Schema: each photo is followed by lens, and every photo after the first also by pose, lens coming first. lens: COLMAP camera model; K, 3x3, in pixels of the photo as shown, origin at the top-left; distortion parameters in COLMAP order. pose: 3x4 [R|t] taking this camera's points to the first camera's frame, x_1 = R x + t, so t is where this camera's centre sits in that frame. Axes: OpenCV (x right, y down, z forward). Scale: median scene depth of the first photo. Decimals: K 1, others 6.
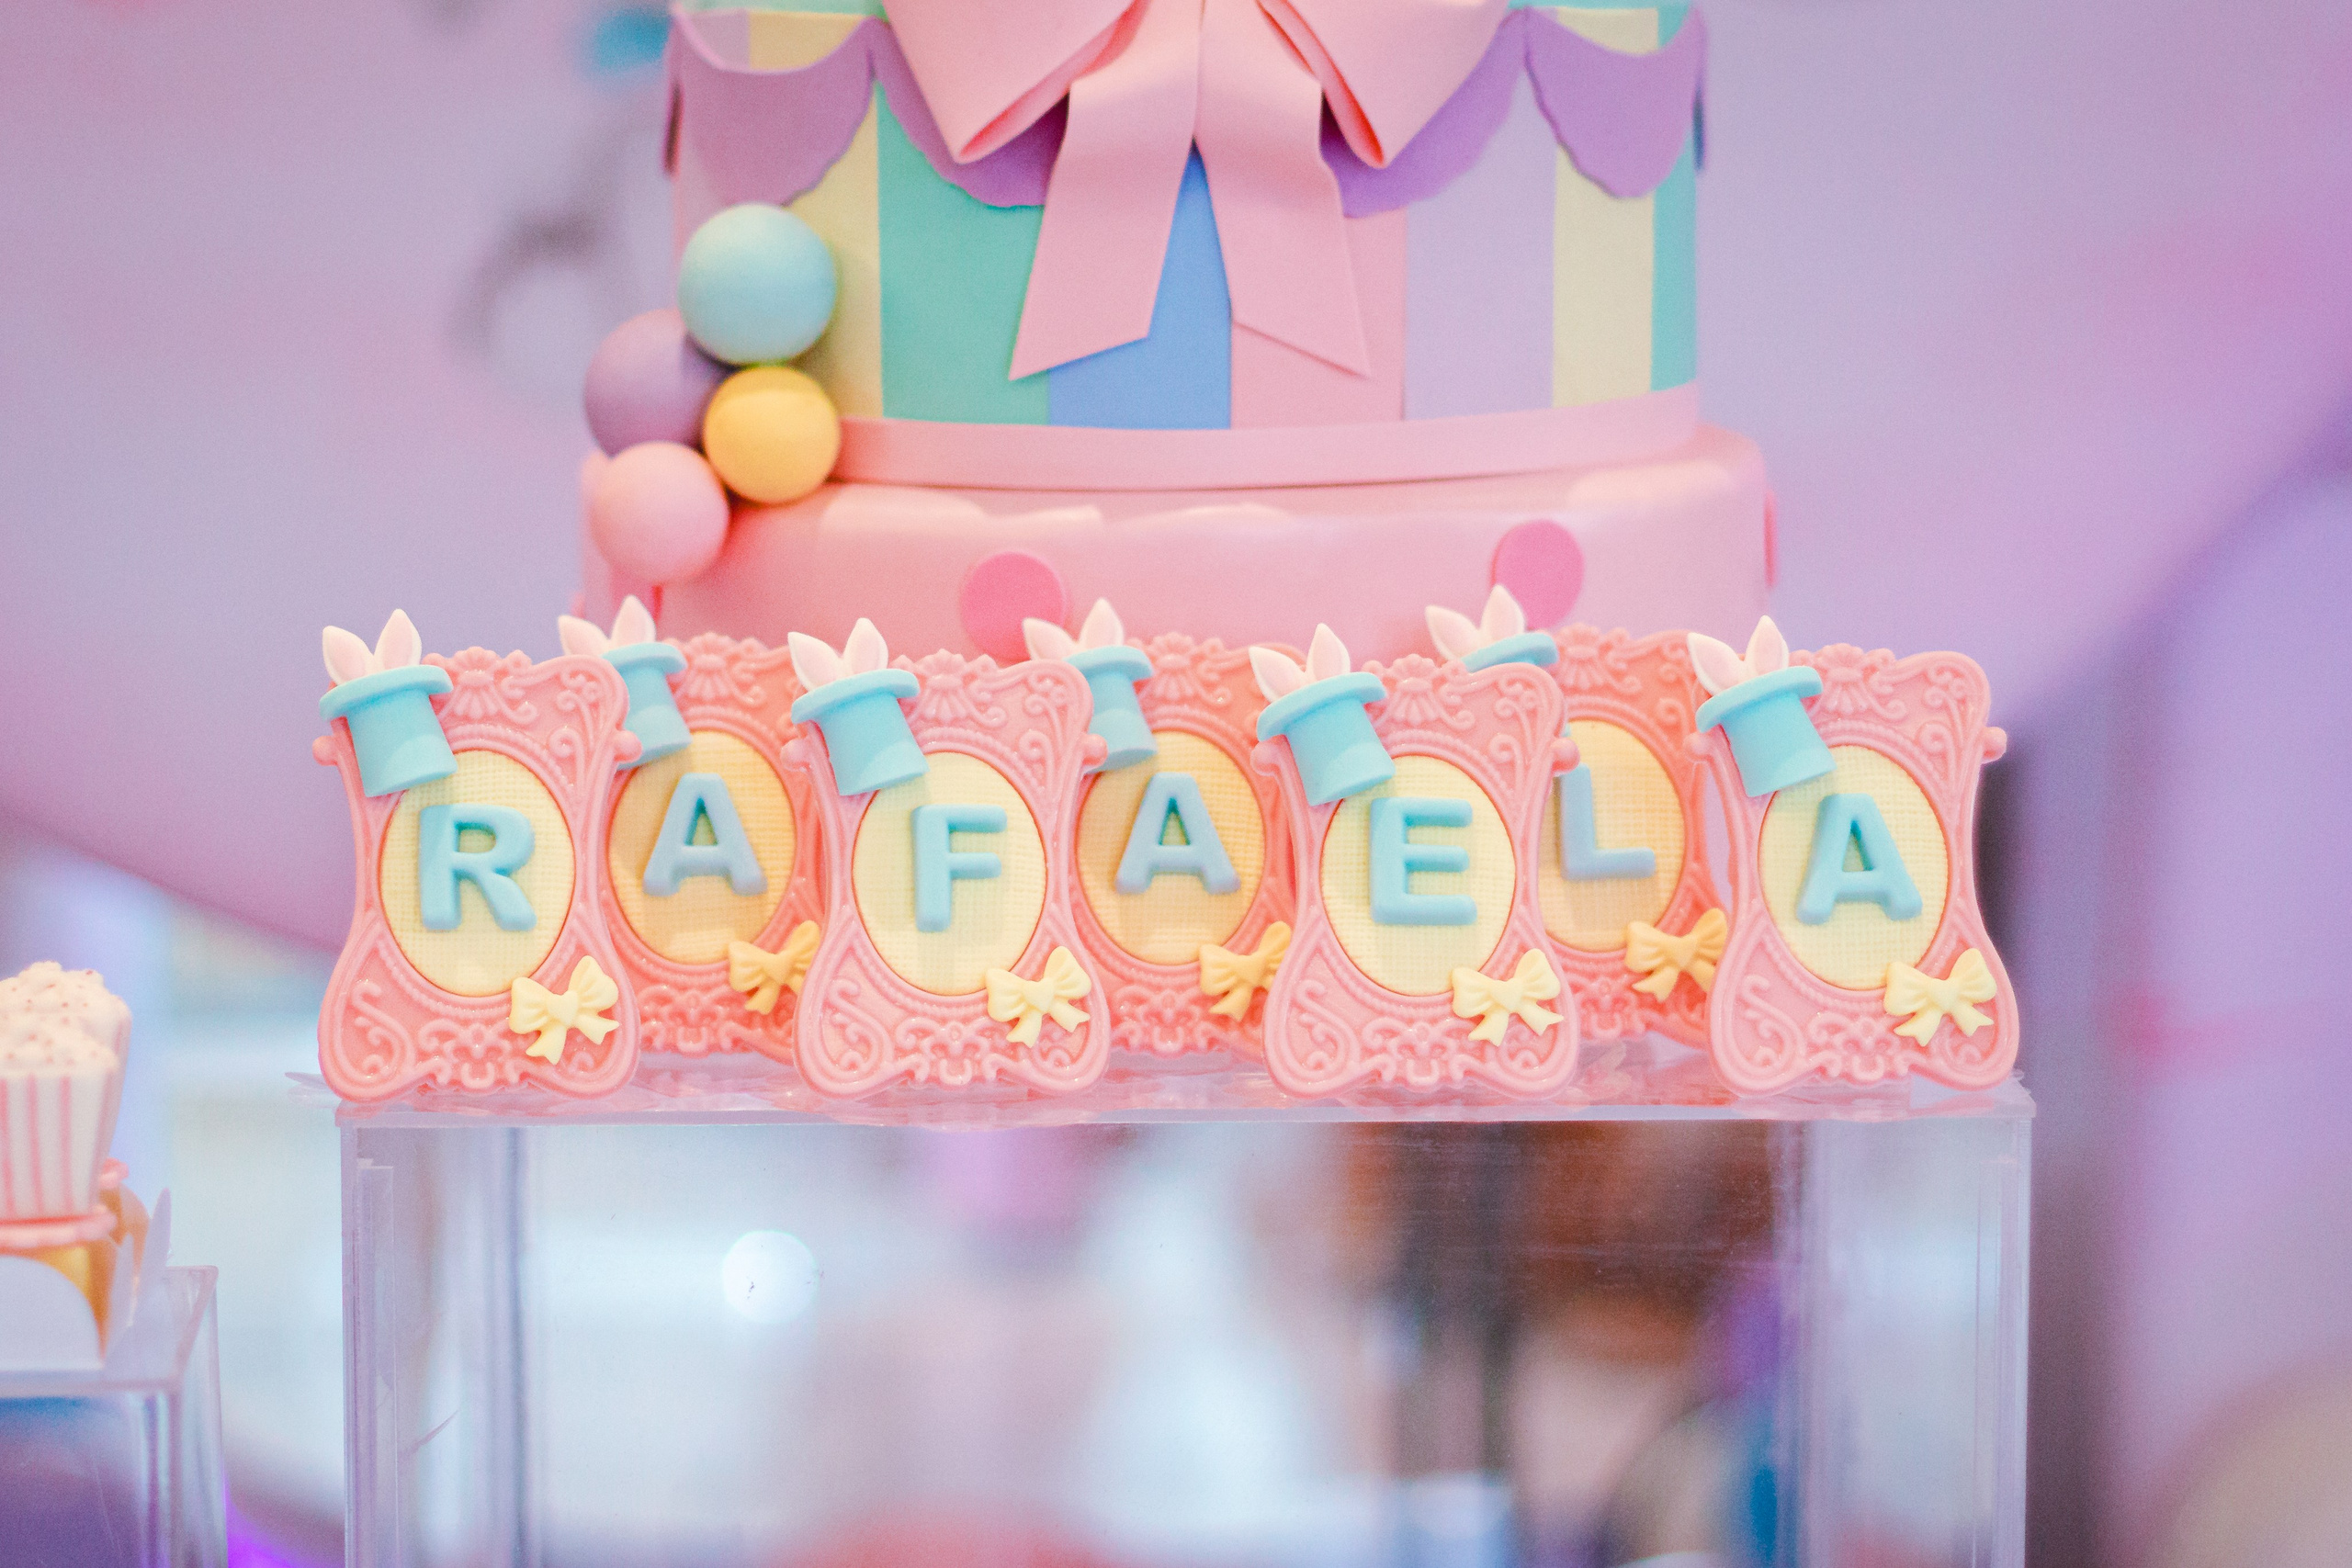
lens RADIAL K [[5473.6, 0, 1176.0], [0, 5473.6, 784.0], [0, 0, 1]] dist [-0.074324, -0.307186]
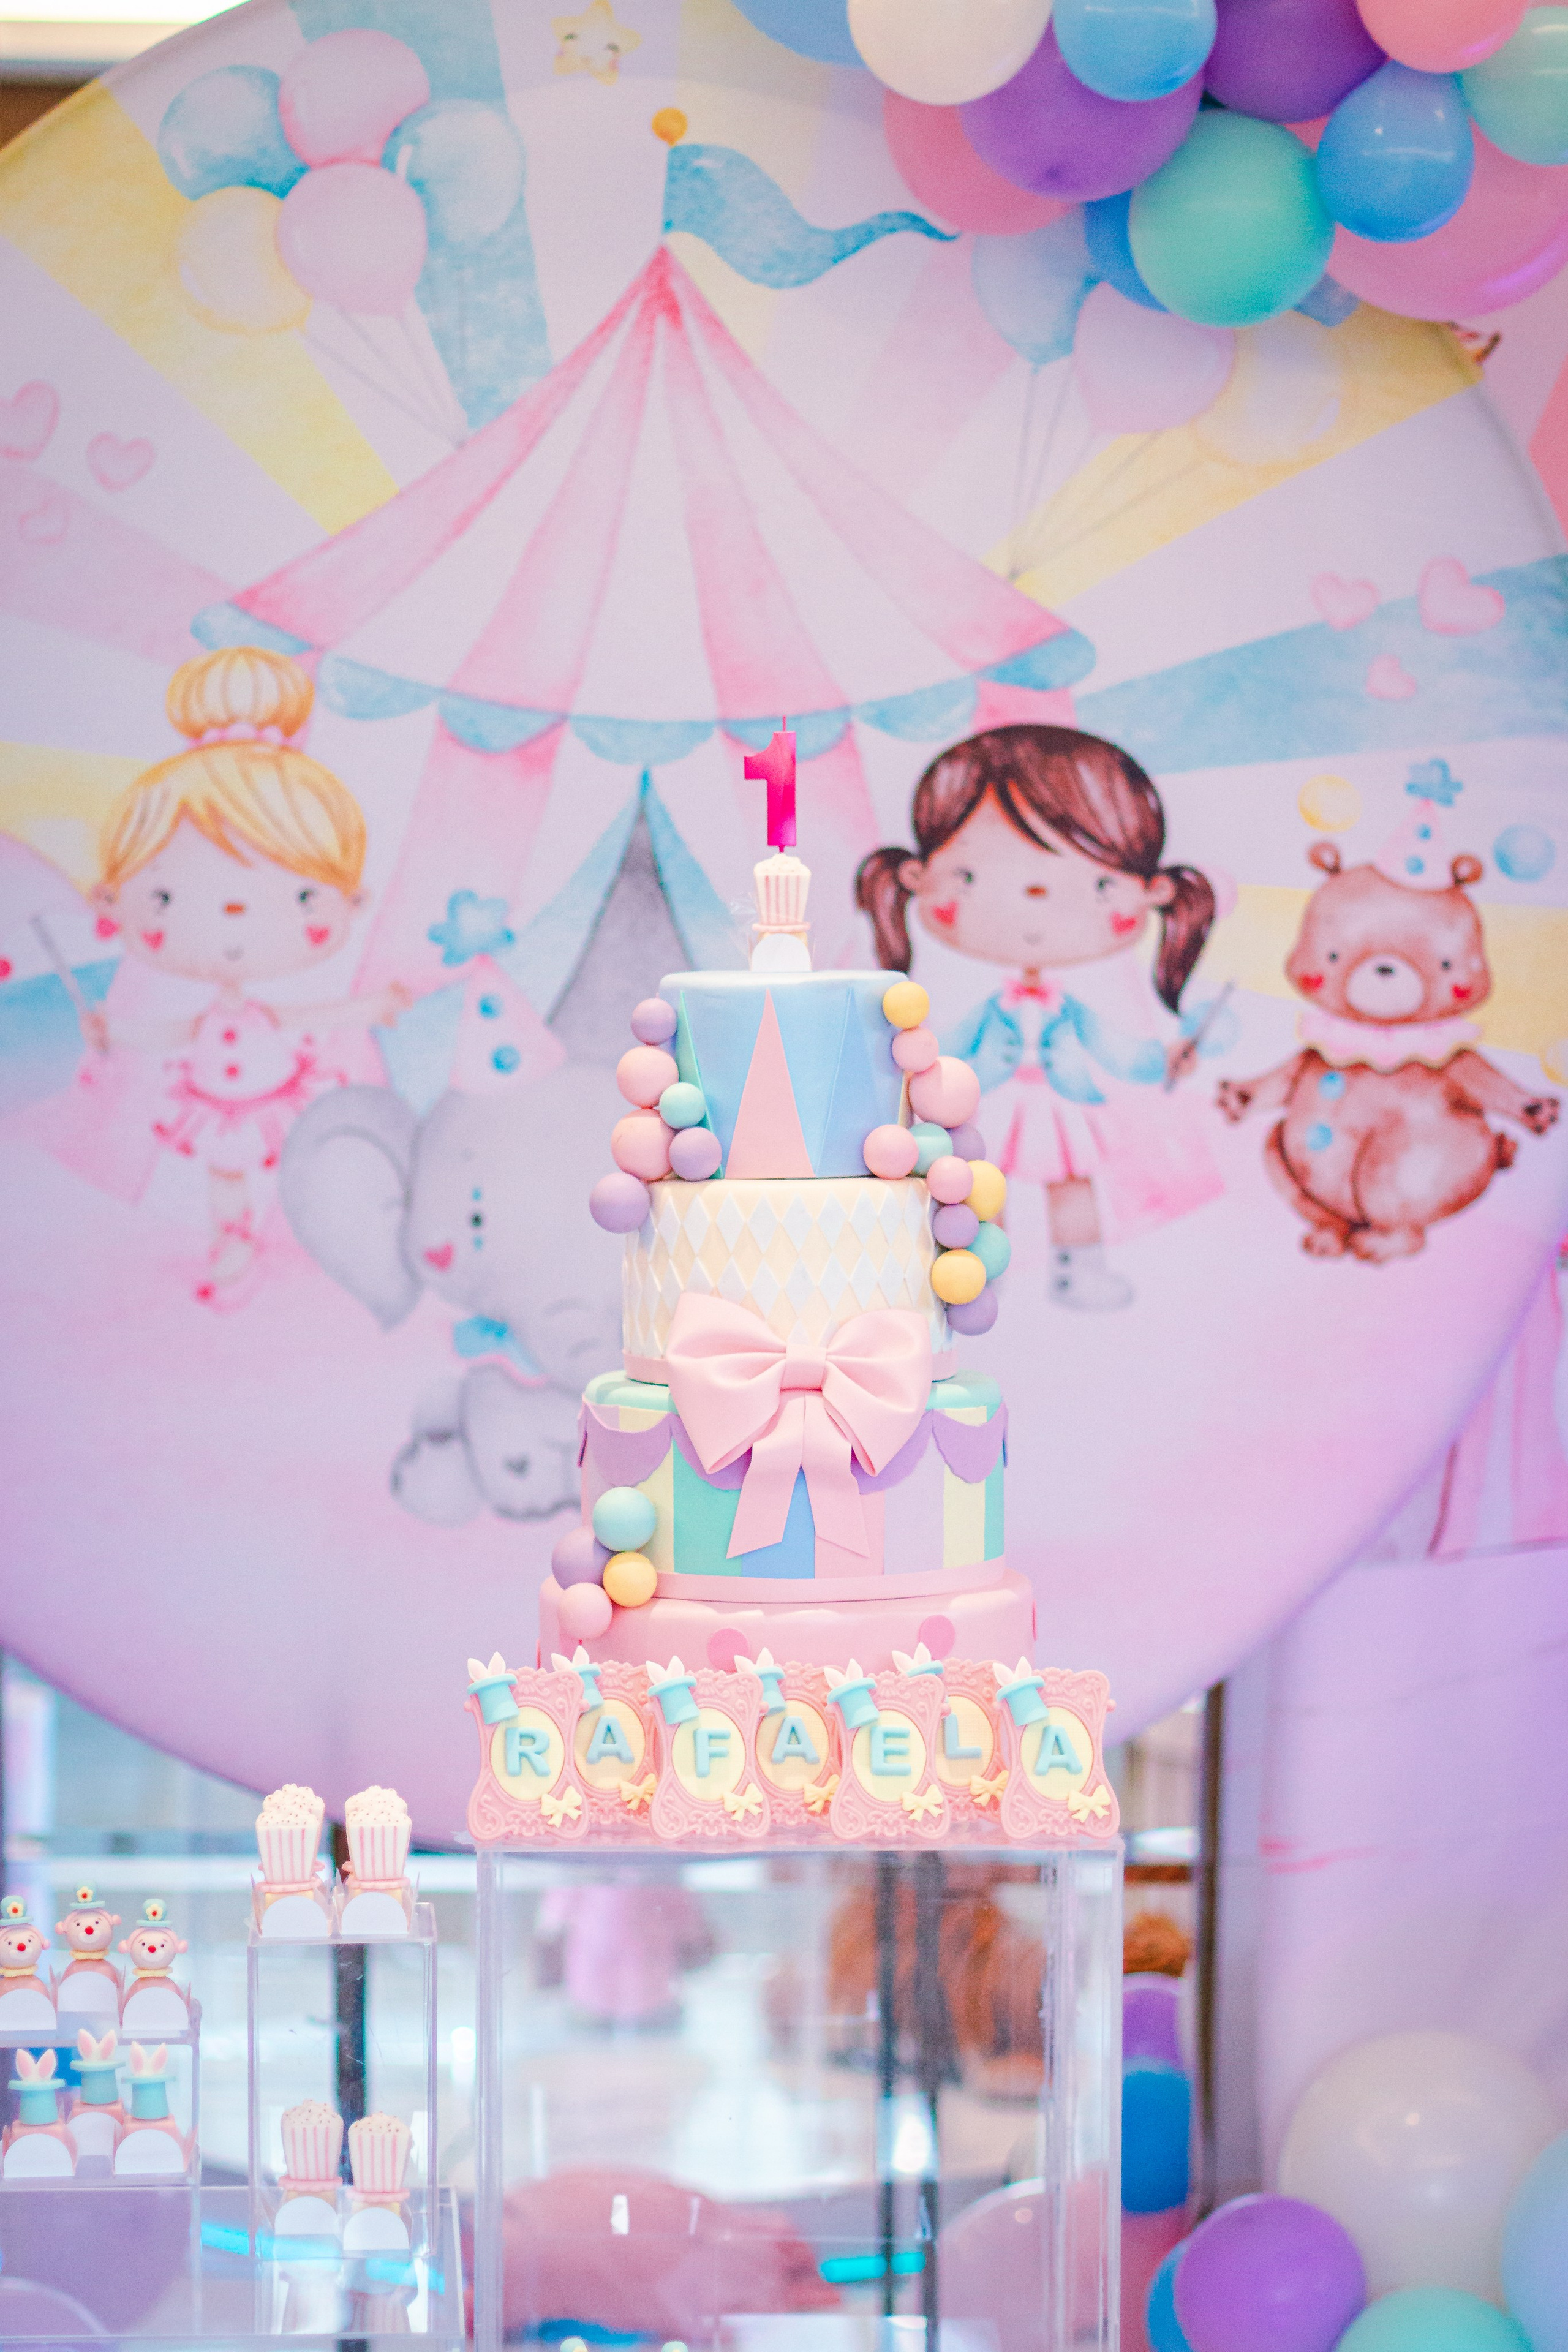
lens RADIAL K [[5474.1, 0, 784.0], [0, 5474.1, 1176.0], [0, 0, 1]] dist [-0.074324, -0.307186]
pose [[0.999645, 0.006405, 0.025869, -0.073320], [-0.003859, 0.995249, -0.097286, -0.004657], [-0.026369, 0.097152, 0.994920, -1.584466]]
